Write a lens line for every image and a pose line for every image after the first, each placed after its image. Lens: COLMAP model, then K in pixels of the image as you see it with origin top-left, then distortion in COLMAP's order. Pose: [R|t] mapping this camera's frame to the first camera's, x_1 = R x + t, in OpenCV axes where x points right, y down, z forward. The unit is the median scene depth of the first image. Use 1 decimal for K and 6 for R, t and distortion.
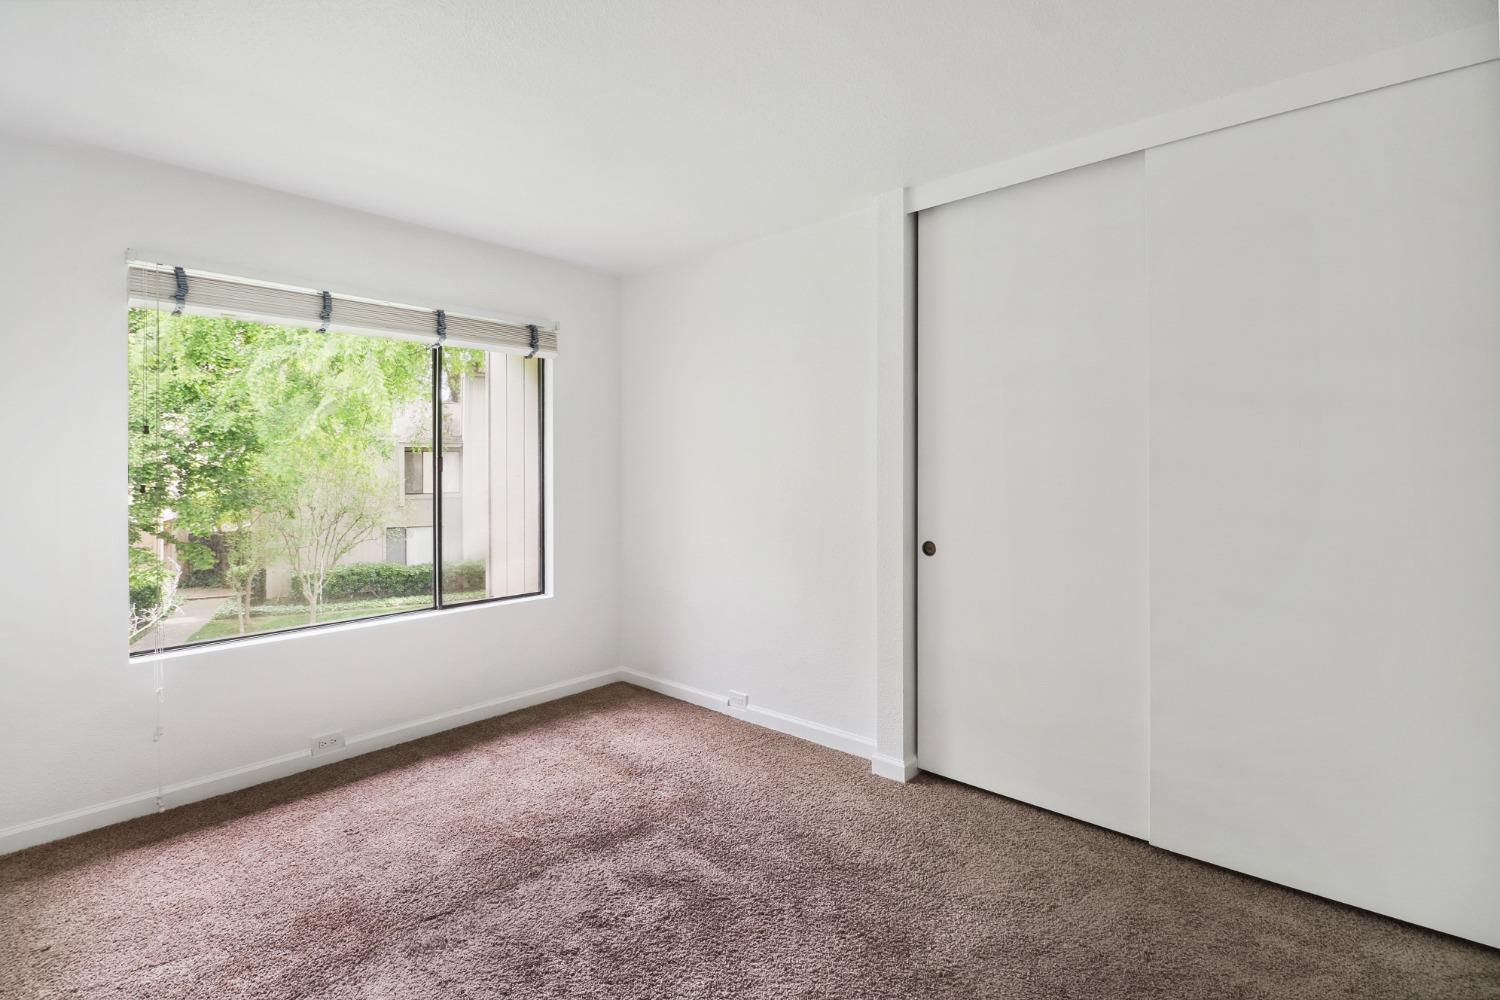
lens RADIAL K [[727.1, 0, 750.8], [0, 727.1, 491.6], [0, 0, 1]] dist [0.005432, 0.003035]
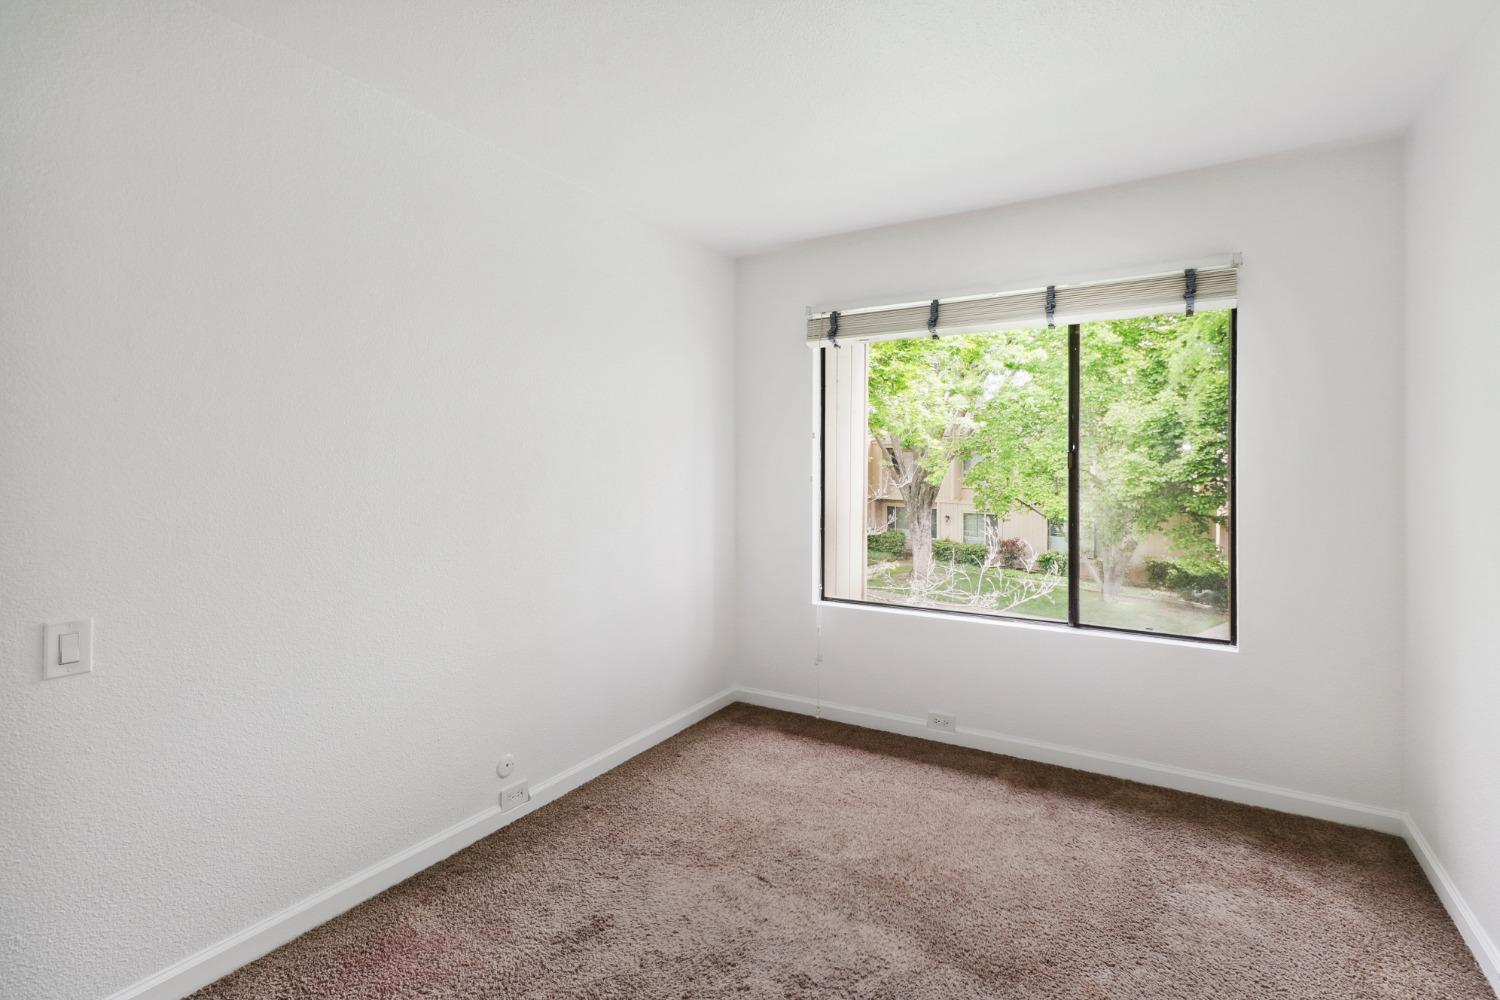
lens RADIAL K [[727.1, 0, 713.0], [0, 727.1, 469.1], [0, 0, 1]] dist [0.005432, 0.003035]
pose [[0.159300, 0.015173, -0.987114, 0.414260], [-0.033115, 0.999401, 0.010018, -0.023783], [0.986675, 0.031093, 0.159707, 0.496485]]
